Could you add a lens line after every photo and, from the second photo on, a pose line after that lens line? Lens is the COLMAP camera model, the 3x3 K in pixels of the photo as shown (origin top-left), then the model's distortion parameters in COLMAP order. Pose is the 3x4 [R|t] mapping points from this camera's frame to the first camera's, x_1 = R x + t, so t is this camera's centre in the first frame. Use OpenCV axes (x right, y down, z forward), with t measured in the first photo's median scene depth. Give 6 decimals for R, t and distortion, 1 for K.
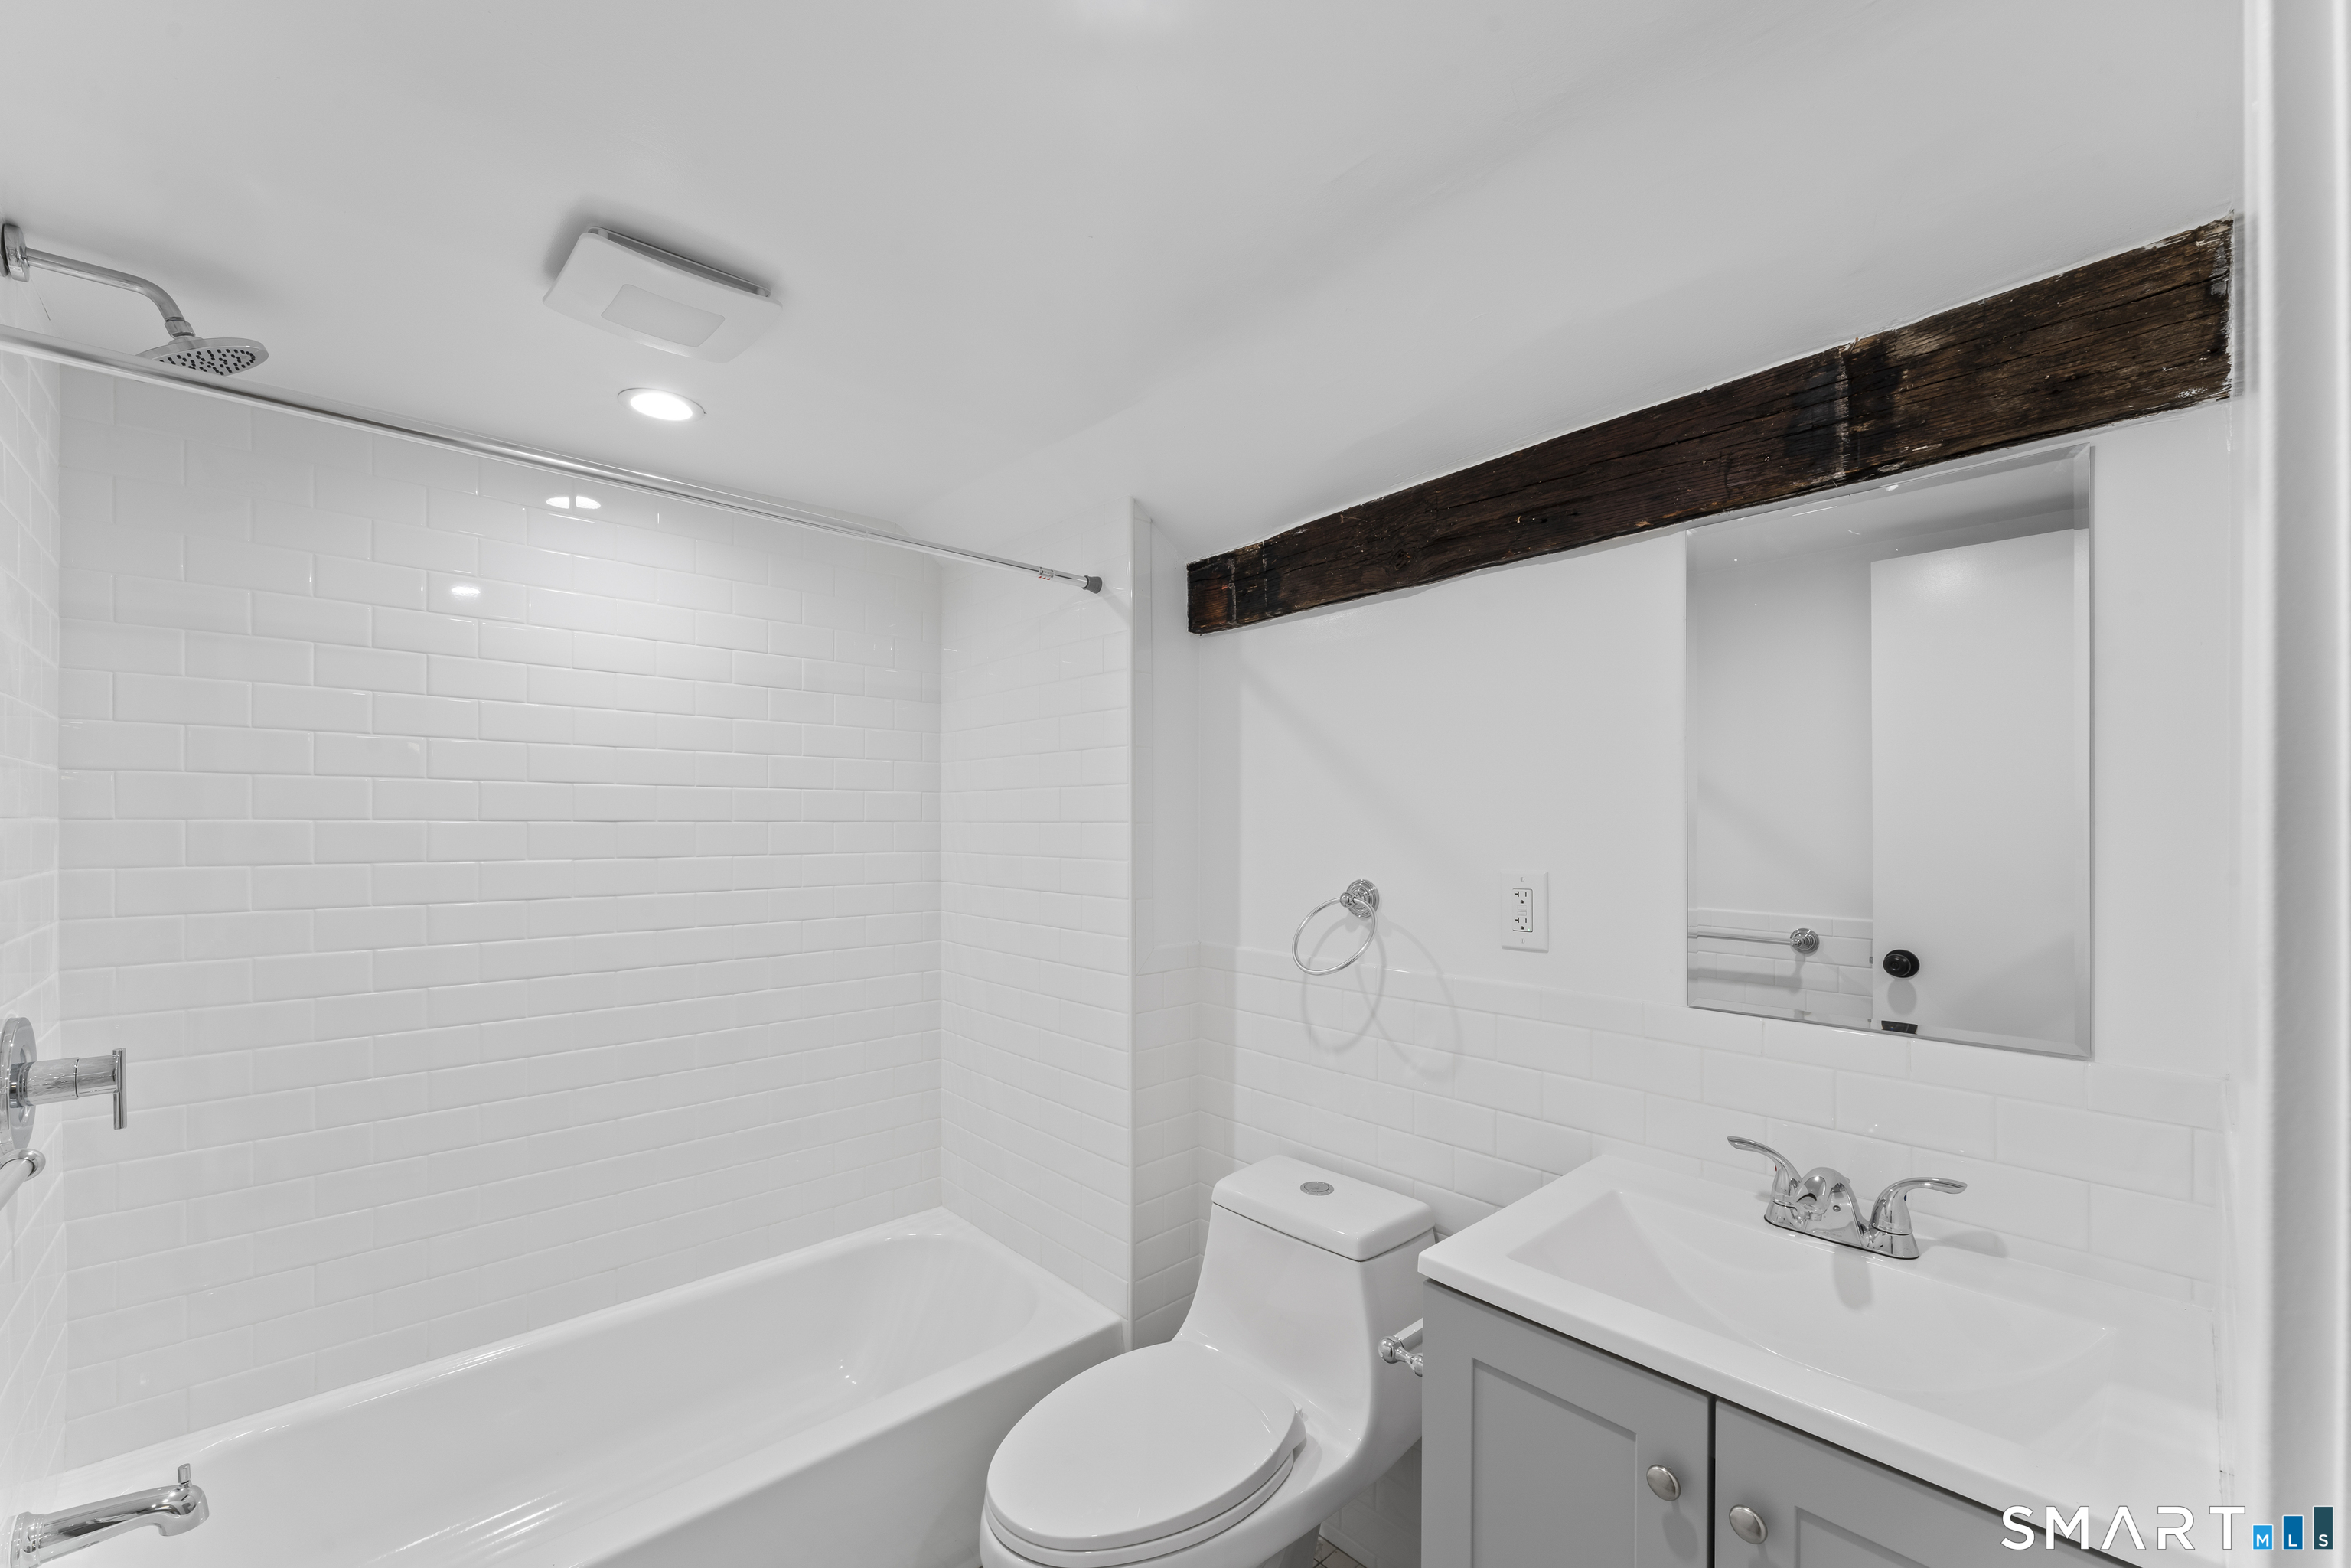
lens RADIAL K [[951.5, 0, 1171.8], [0, 951.5, 824.2], [0, 0, 1]] dist [0.008717, -0.000496]
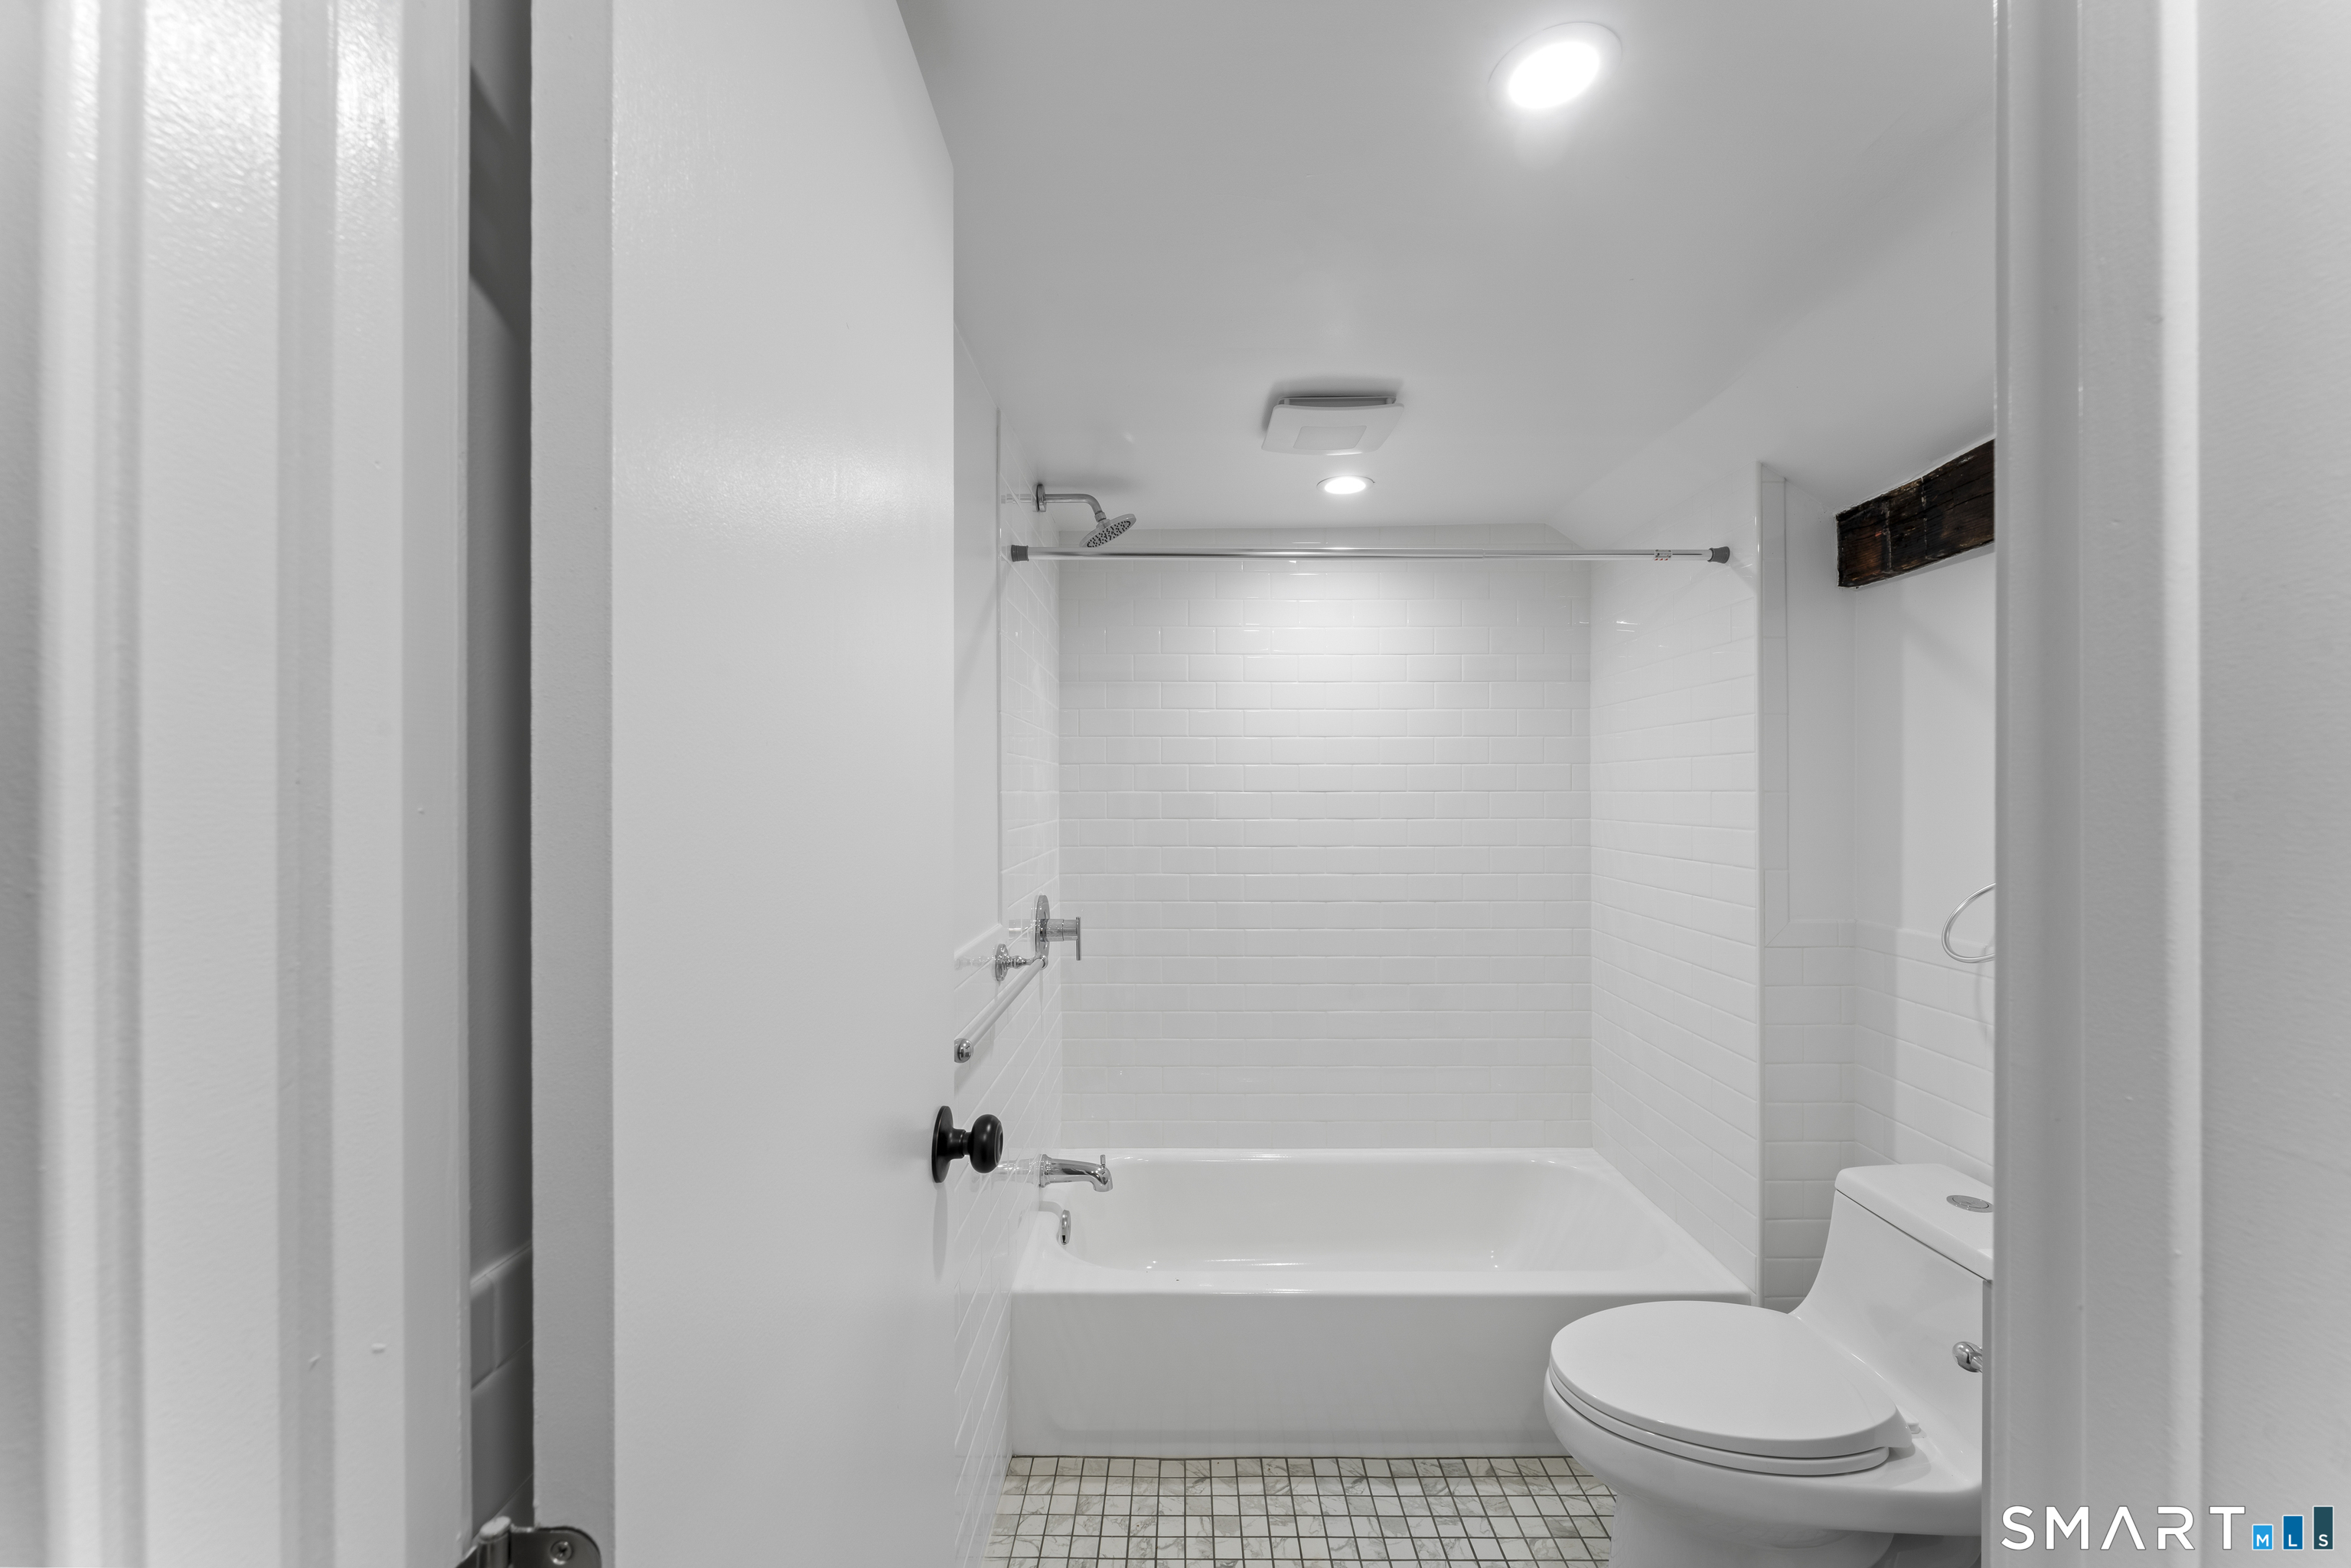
lens RADIAL K [[944.7, 0, 1177.8], [0, 944.7, 793.7], [0, 0, 1]] dist [0.000742, -0.000033]
pose [[0.730588, -0.002216, -0.682815, 0.186505], [0.001411, 0.999997, -0.001735, 0.001547], [0.682817, 0.000304, 0.730590, -0.126588]]
